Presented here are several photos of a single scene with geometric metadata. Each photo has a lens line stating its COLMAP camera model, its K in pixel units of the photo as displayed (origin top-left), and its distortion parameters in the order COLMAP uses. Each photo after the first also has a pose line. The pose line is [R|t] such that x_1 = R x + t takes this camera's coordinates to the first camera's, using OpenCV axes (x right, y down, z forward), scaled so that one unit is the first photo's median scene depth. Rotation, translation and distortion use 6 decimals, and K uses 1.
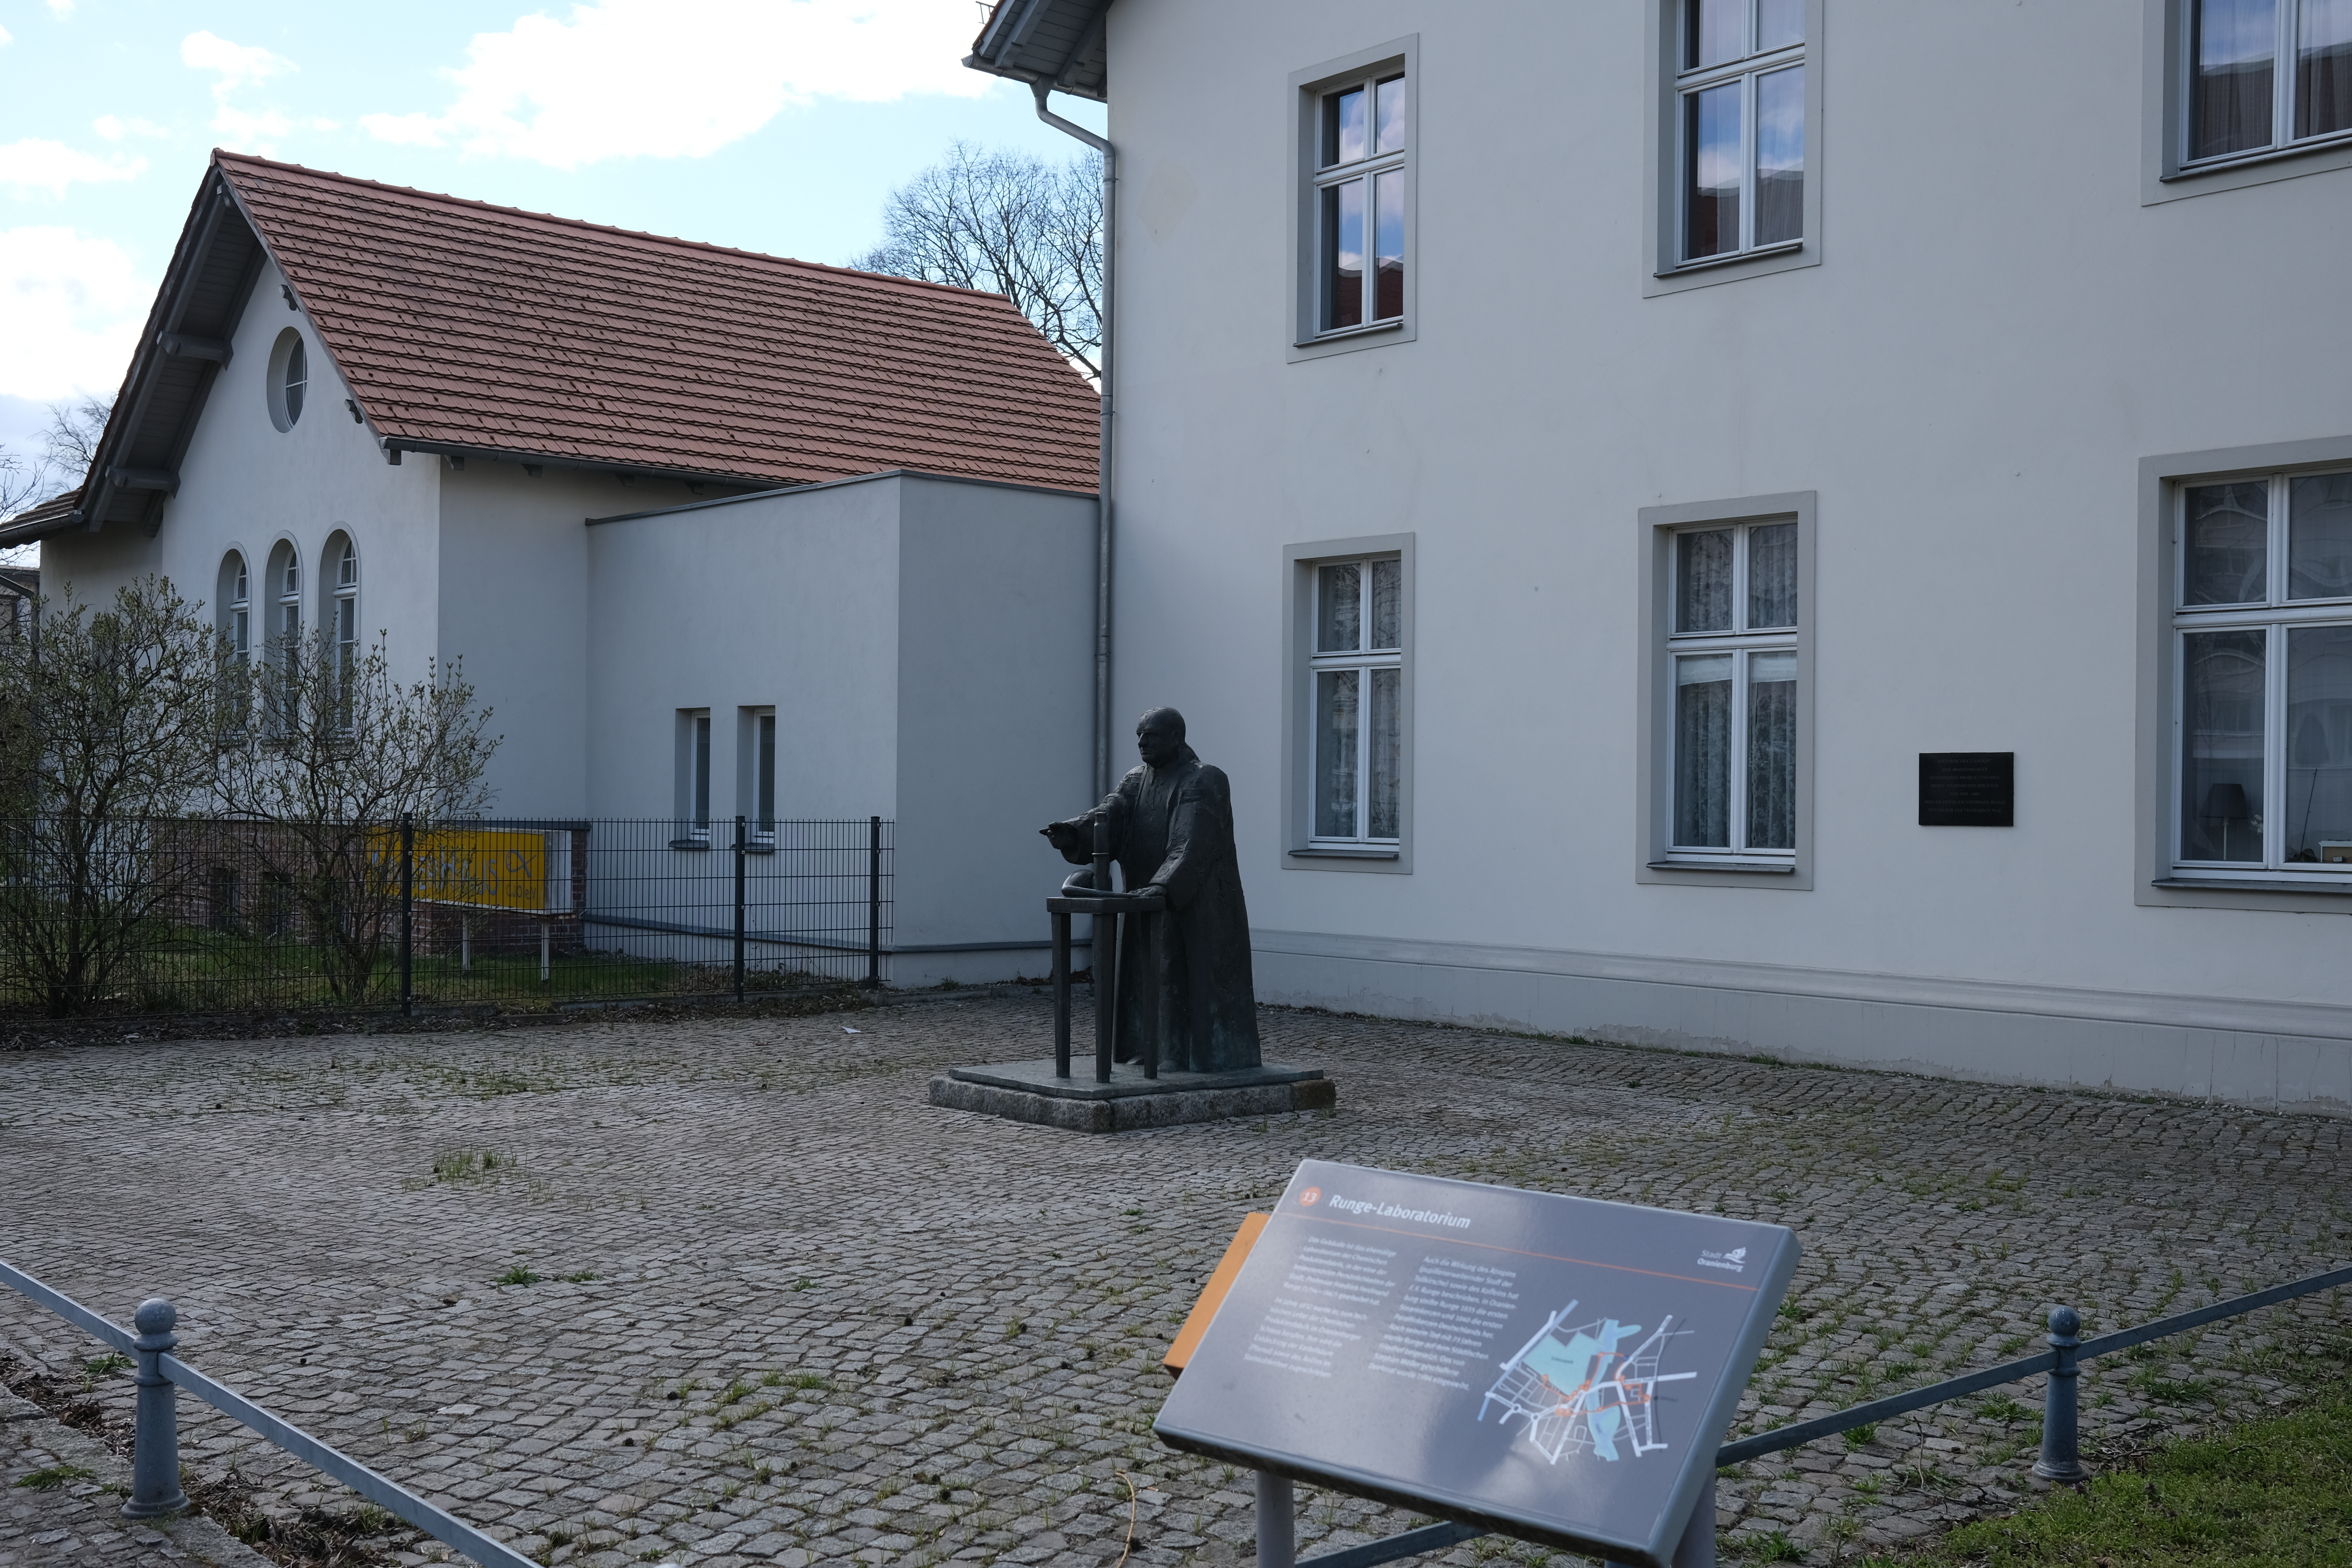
lens RADIAL K [[2367.2, 0, 1176.0], [0, 2367.2, 784.0], [0, 0, 1]] dist [0.000352, 0.001845]
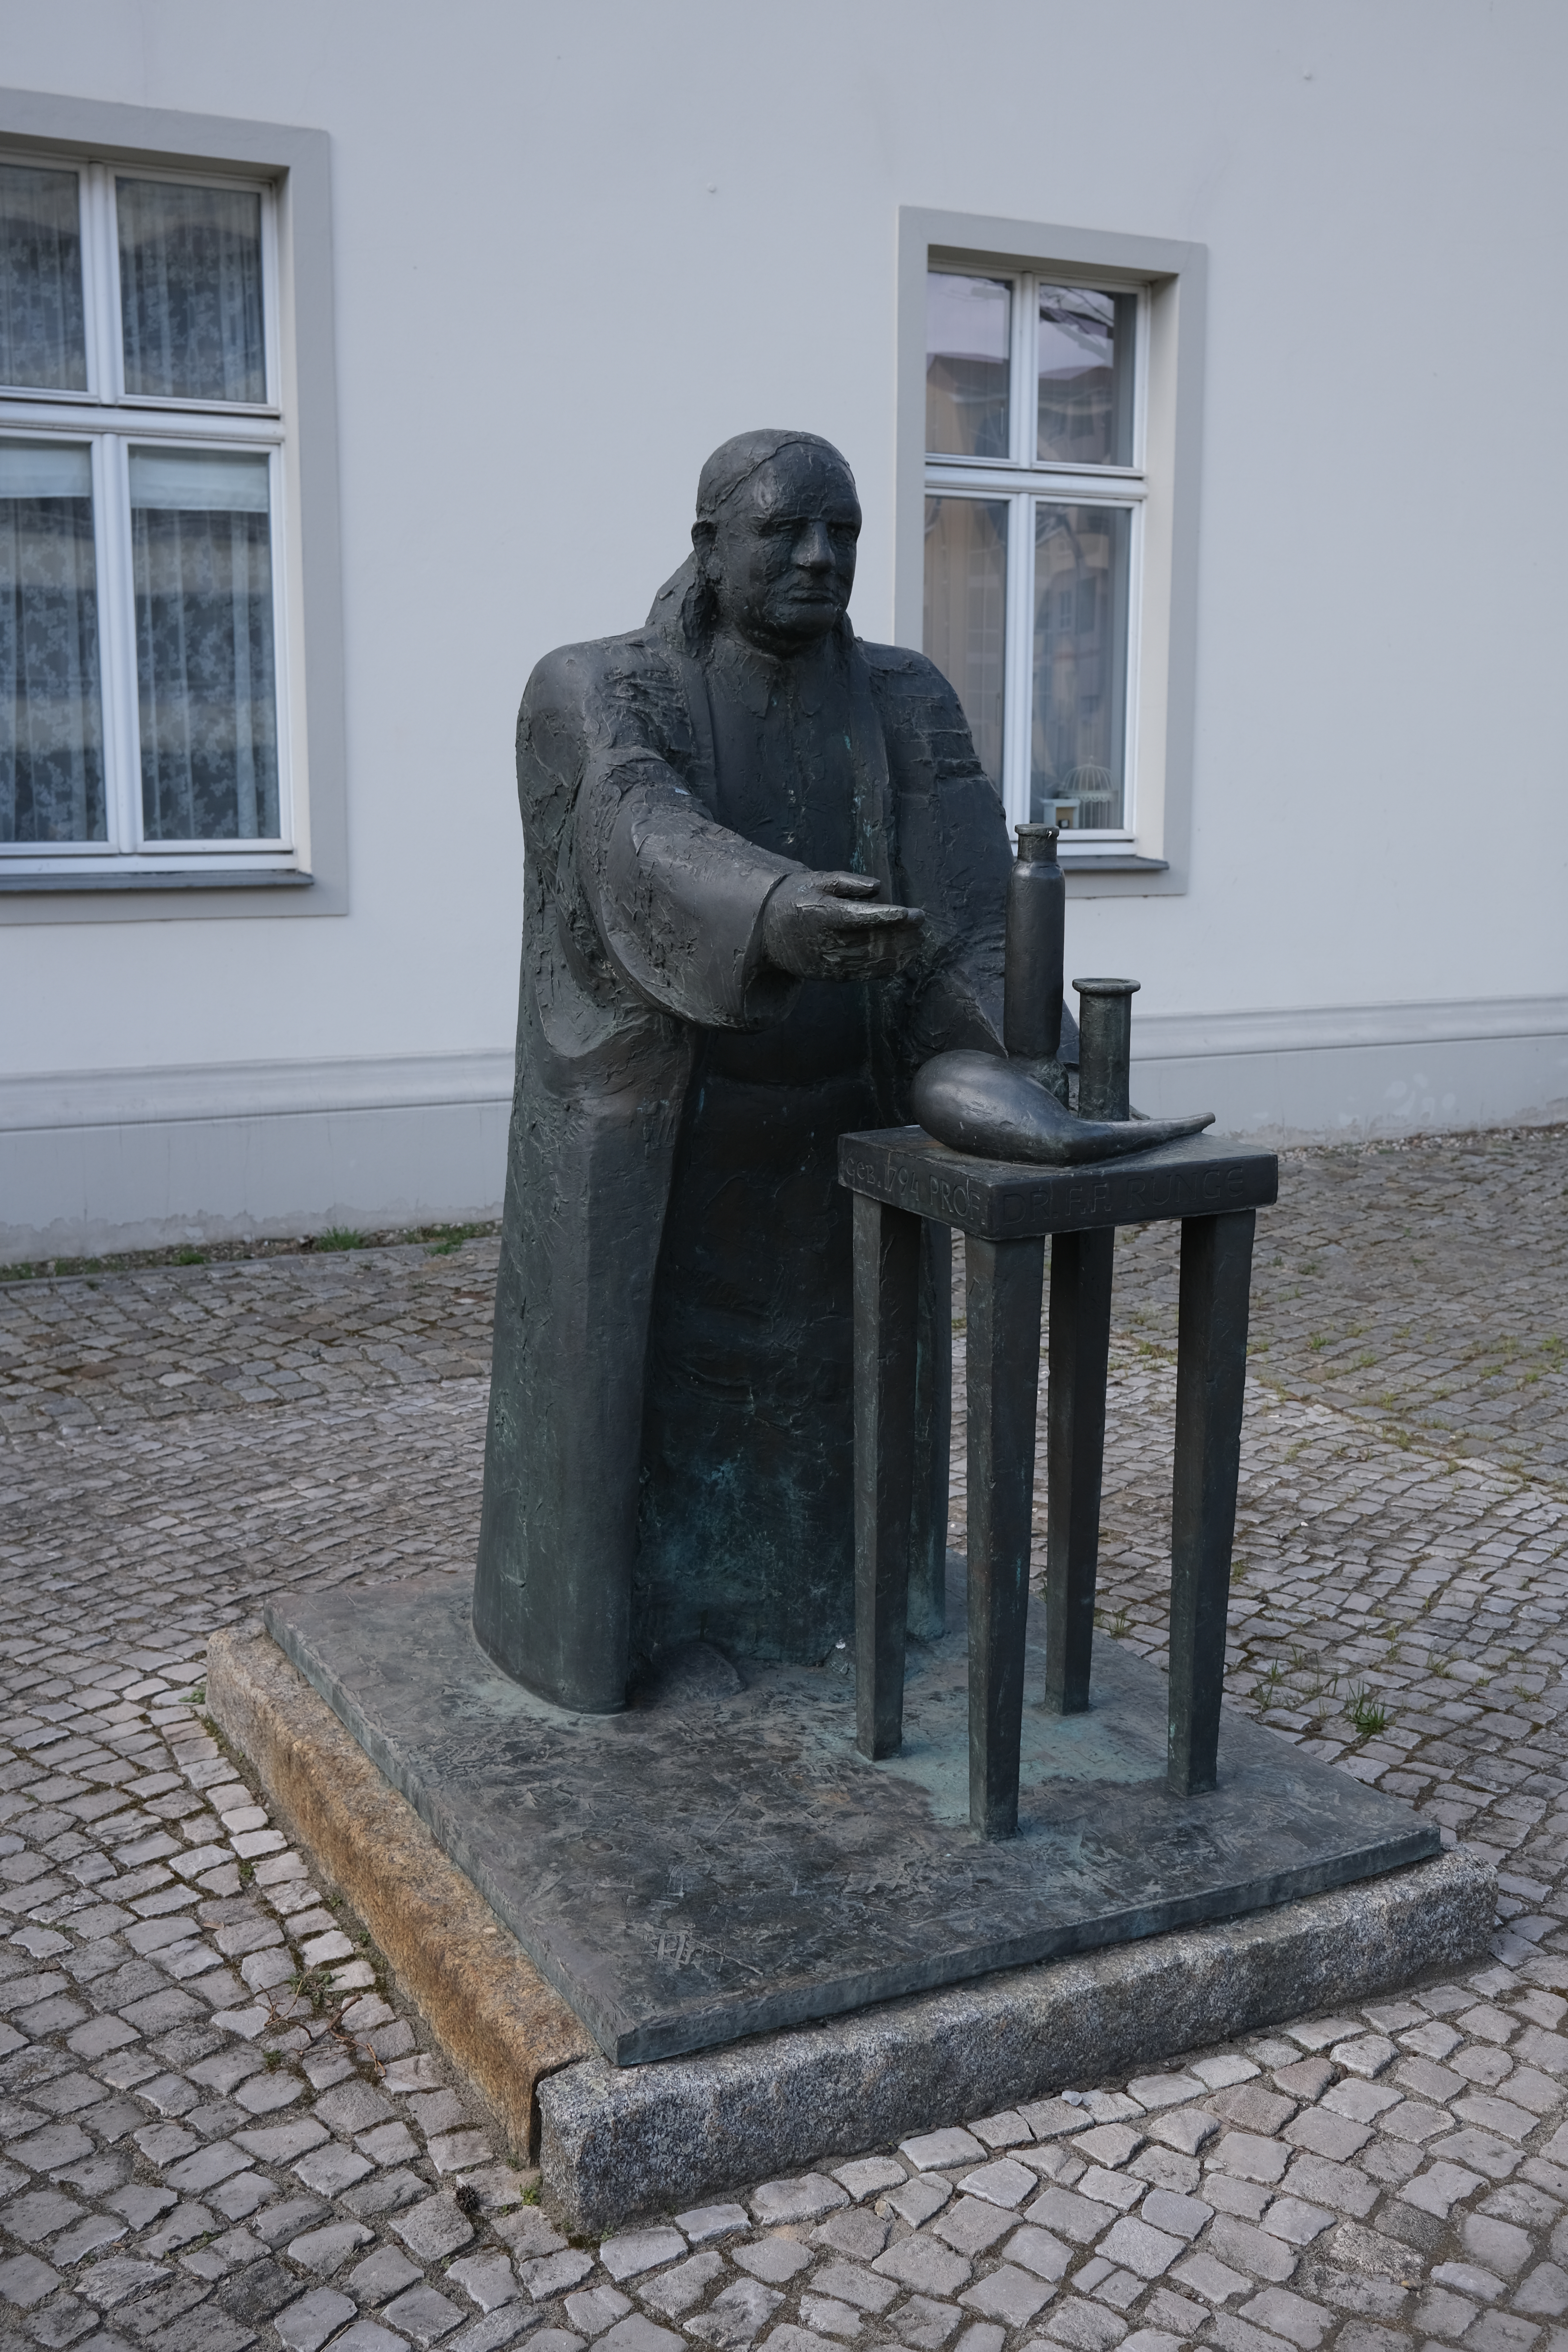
lens RADIAL K [[2367.2, 0, 784.0], [0, 2367.2, 1176.0], [0, 0, 1]] dist [0.000352, 0.001845]
pose [[0.232834, -0.166654, 0.958131, -0.230617], [-0.001110, 0.985162, 0.171625, 0.010849], [-0.972516, -0.041024, 0.229194, 0.764398]]
